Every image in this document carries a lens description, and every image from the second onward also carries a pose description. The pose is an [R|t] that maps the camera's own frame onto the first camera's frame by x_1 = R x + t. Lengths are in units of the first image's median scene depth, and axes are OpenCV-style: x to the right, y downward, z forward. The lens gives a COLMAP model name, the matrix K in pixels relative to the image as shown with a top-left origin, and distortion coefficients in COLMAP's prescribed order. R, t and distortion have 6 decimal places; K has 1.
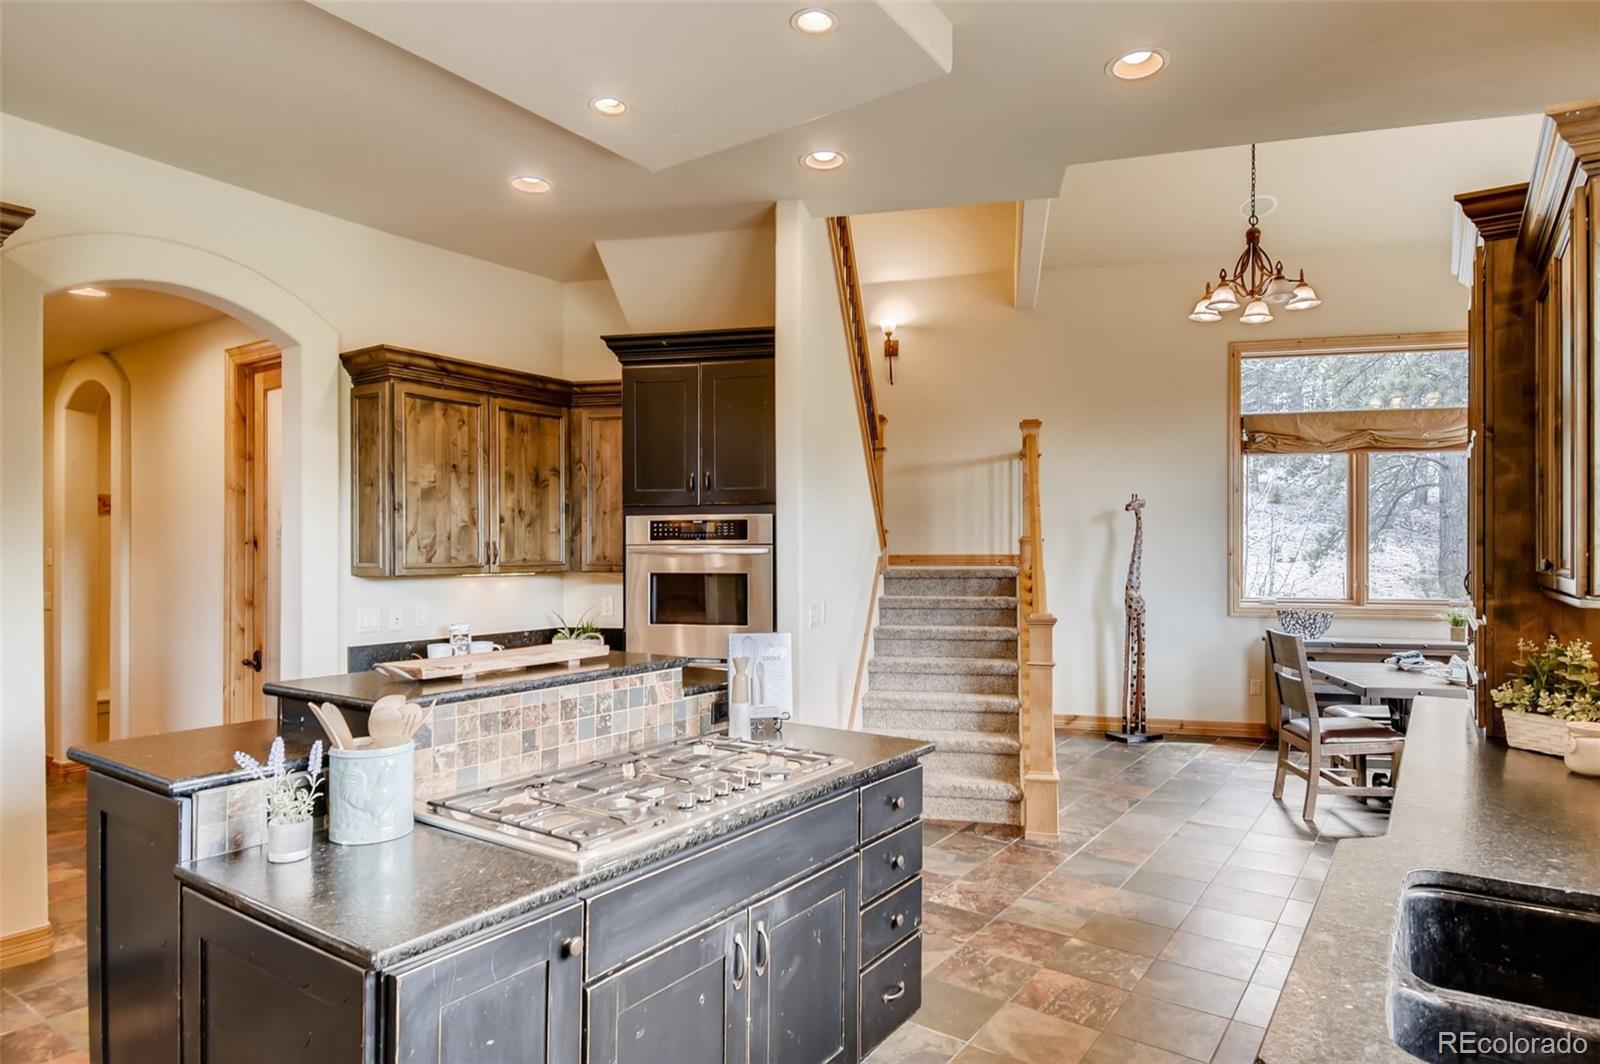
lens RADIAL K [[910.2, 0, 806.8], [0, 910.2, 543.4], [0, 0, 1]] dist [-0.000293, -0.007534]
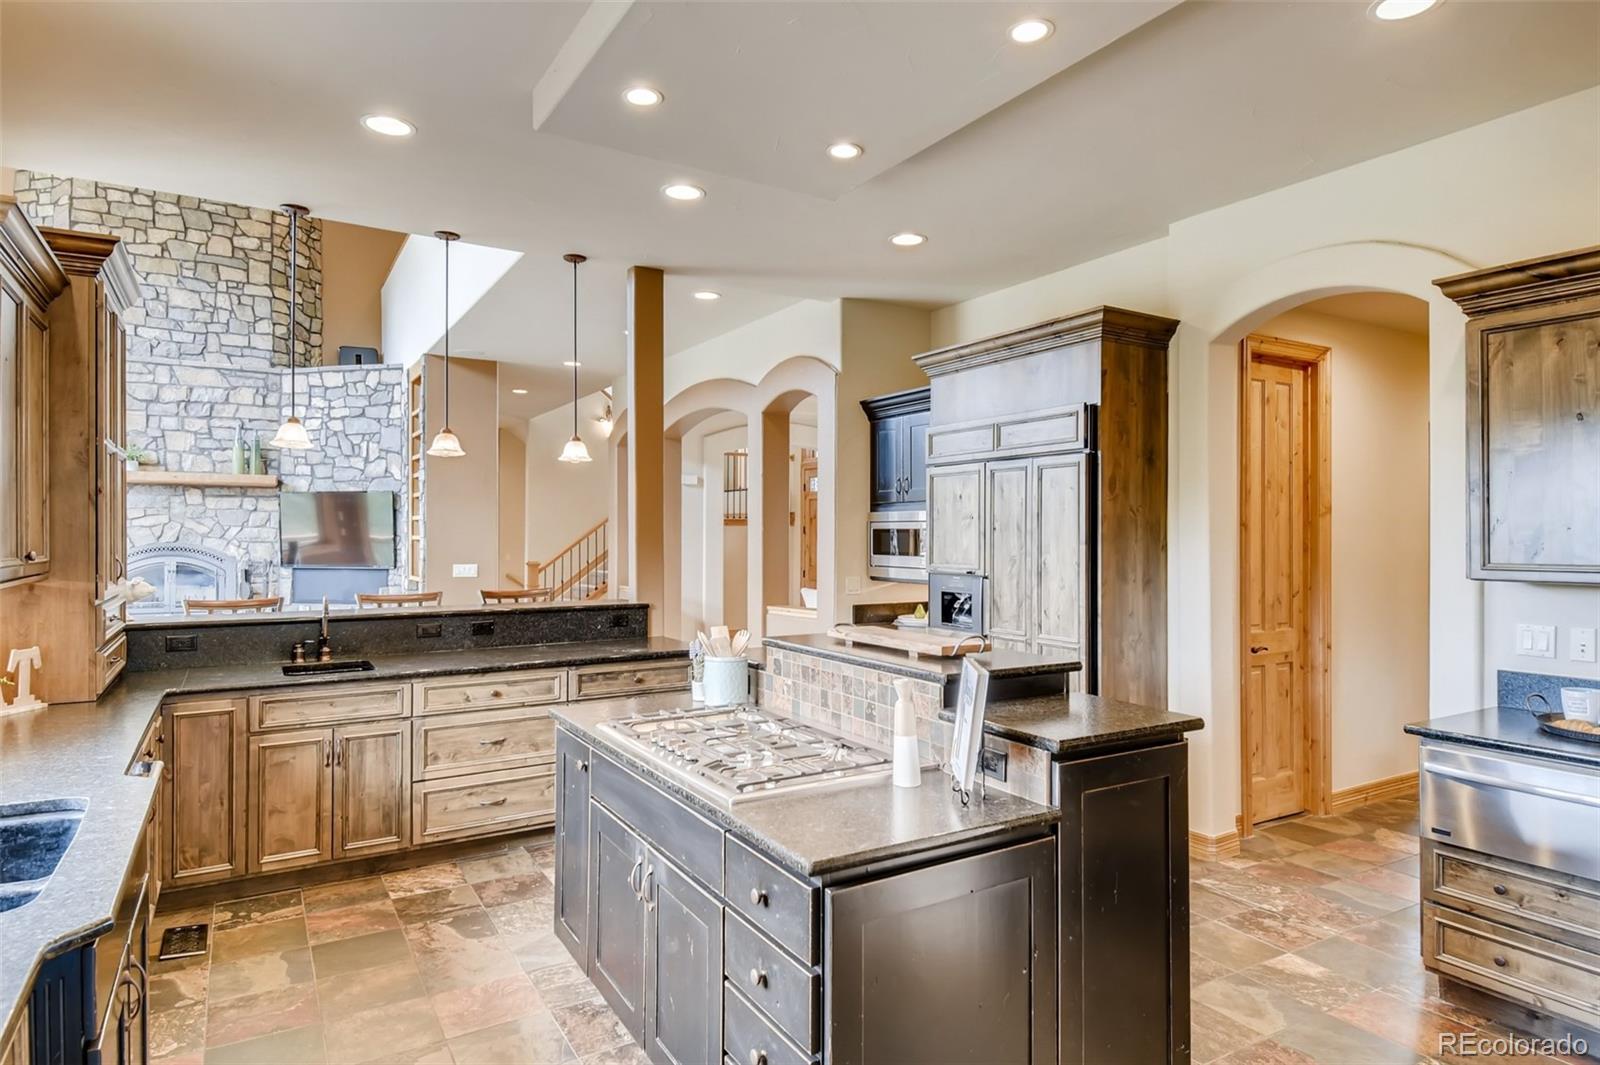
lens RADIAL K [[910.2, 0, 804.7], [0, 910.2, 529.8], [0, 0, 1]] dist [-0.000293, -0.007534]
pose [[-0.405180, -0.004043, -0.914228, 0.441770], [0.003880, 0.999974, -0.006142, -0.002017], [0.914228, -0.006036, -0.405154, 0.783547]]
